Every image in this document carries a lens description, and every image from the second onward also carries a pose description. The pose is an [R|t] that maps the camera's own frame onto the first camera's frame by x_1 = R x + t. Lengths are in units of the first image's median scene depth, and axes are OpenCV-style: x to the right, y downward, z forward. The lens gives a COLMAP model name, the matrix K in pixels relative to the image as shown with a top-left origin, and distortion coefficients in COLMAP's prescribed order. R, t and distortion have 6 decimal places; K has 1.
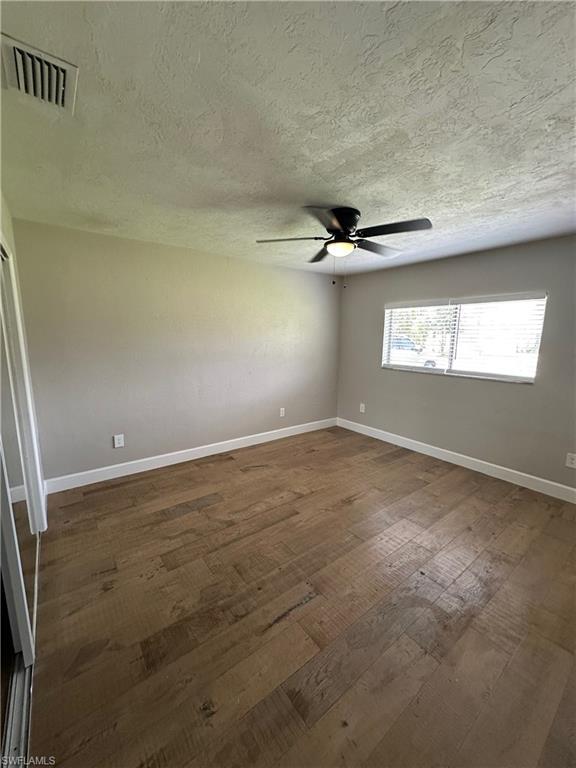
lens RADIAL K [[306.1, 0, 287.7], [0, 306.1, 384.6], [0, 0, 1]] dist [0.000950, -0.000041]
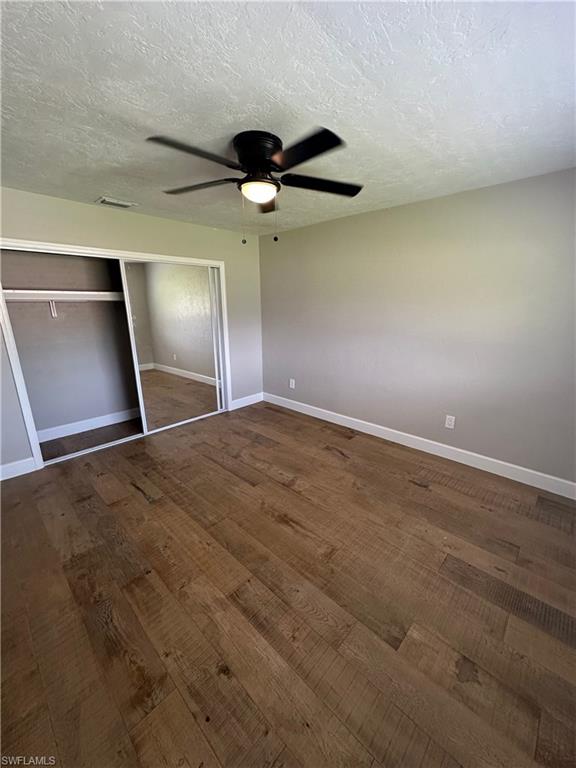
lens RADIAL K [[306.1, 0, 287.8], [0, 306.1, 379.5], [0, 0, 1]] dist [0.000950, -0.000041]
pose [[0.156777, 0.231885, -0.960026, 0.856012], [-0.151746, 0.966160, 0.208585, -0.133083], [0.975907, 0.112979, 0.186659, 0.801869]]
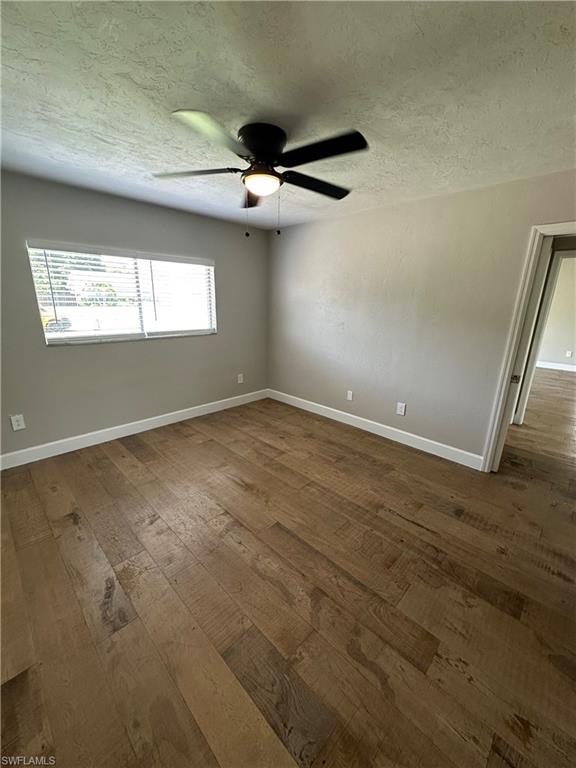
lens RADIAL K [[306.1, 0, 289.8], [0, 306.1, 384.4], [0, 0, 1]] dist [0.000950, -0.000041]
pose [[-0.145821, -0.283255, 0.947894, -0.583153], [0.134109, 0.943632, 0.302612, -0.158076], [-0.980179, 0.171249, -0.099614, 0.898191]]
